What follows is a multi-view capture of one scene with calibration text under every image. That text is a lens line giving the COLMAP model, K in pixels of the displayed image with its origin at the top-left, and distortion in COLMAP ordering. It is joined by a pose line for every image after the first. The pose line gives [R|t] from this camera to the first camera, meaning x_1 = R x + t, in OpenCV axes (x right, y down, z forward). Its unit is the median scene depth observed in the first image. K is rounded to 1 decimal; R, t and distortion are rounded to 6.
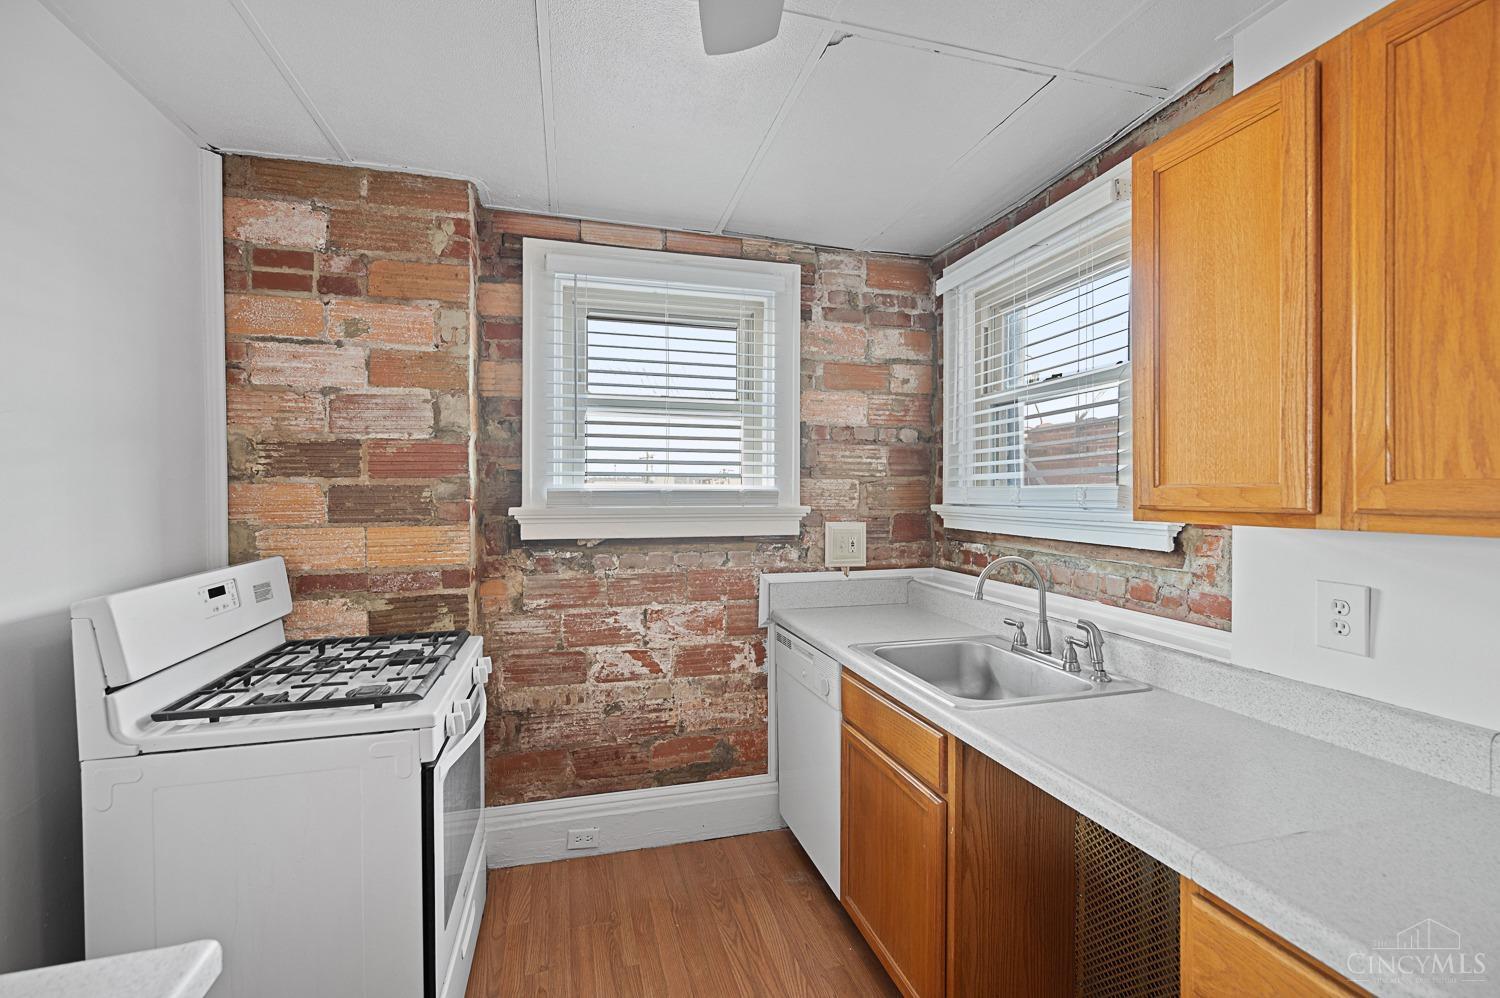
lens RADIAL K [[638.9, 0, 738.9], [0, 638.9, 492.9], [0, 0, 1]] dist [0.000508, 0.000190]
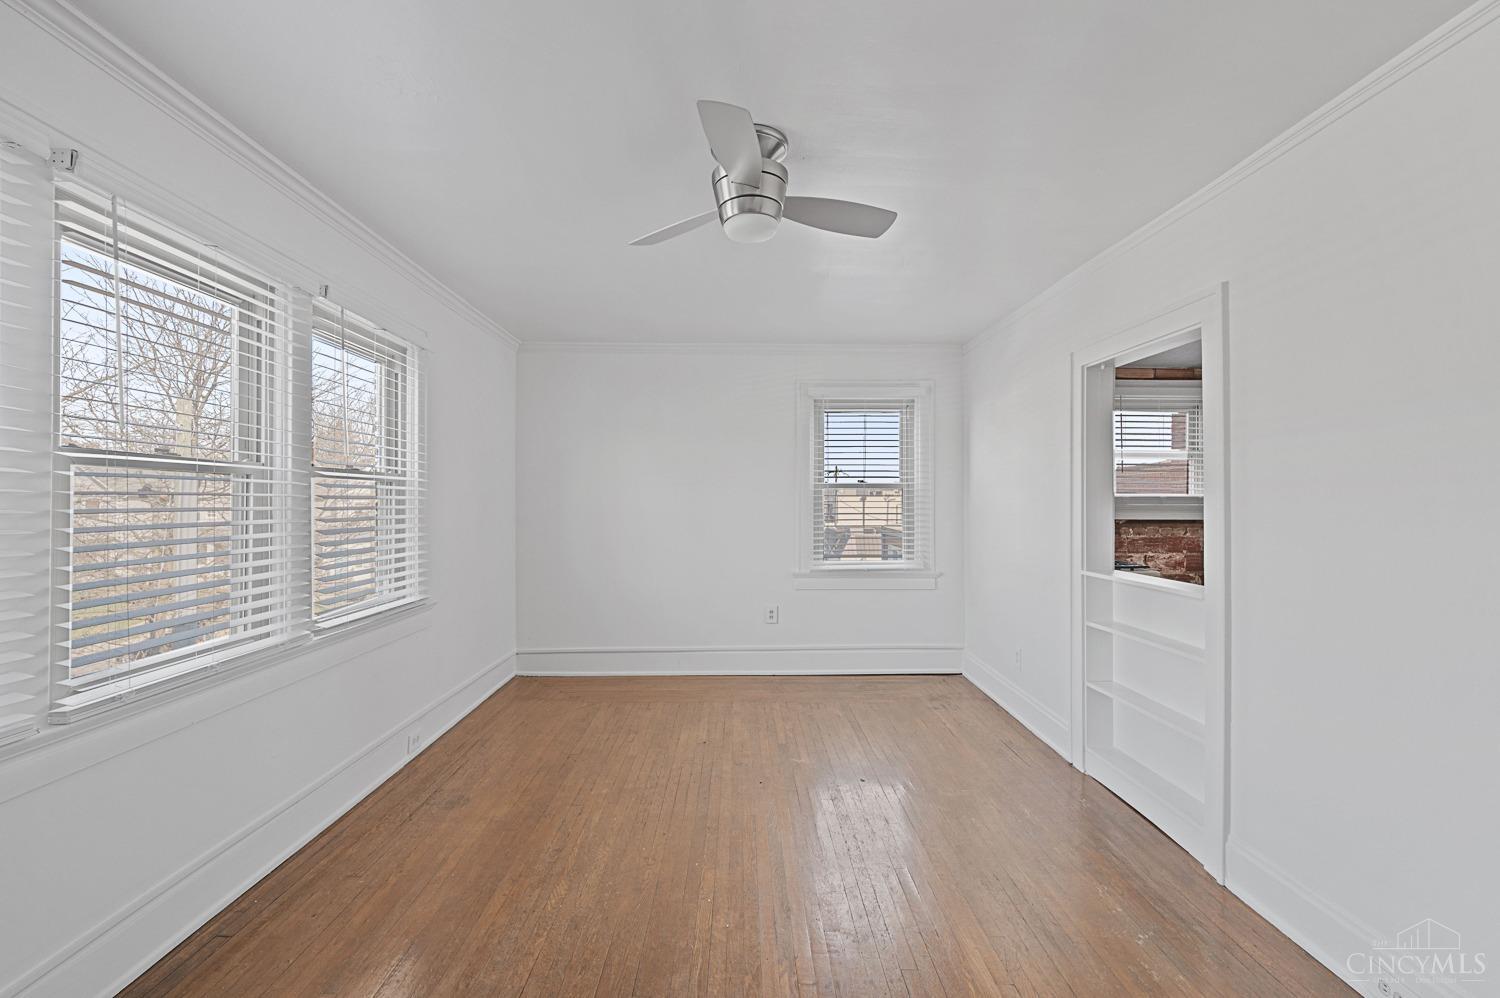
lens RADIAL K [[638.9, 0, 751.8], [0, 638.9, 494.4], [0, 0, 1]] dist [0.000508, 0.000190]
pose [[0.971987, 0.002878, -0.235016, -0.943805], [-0.007417, 0.999803, -0.018430, 0.037871], [0.234916, 0.019657, 0.971817, -1.357256]]
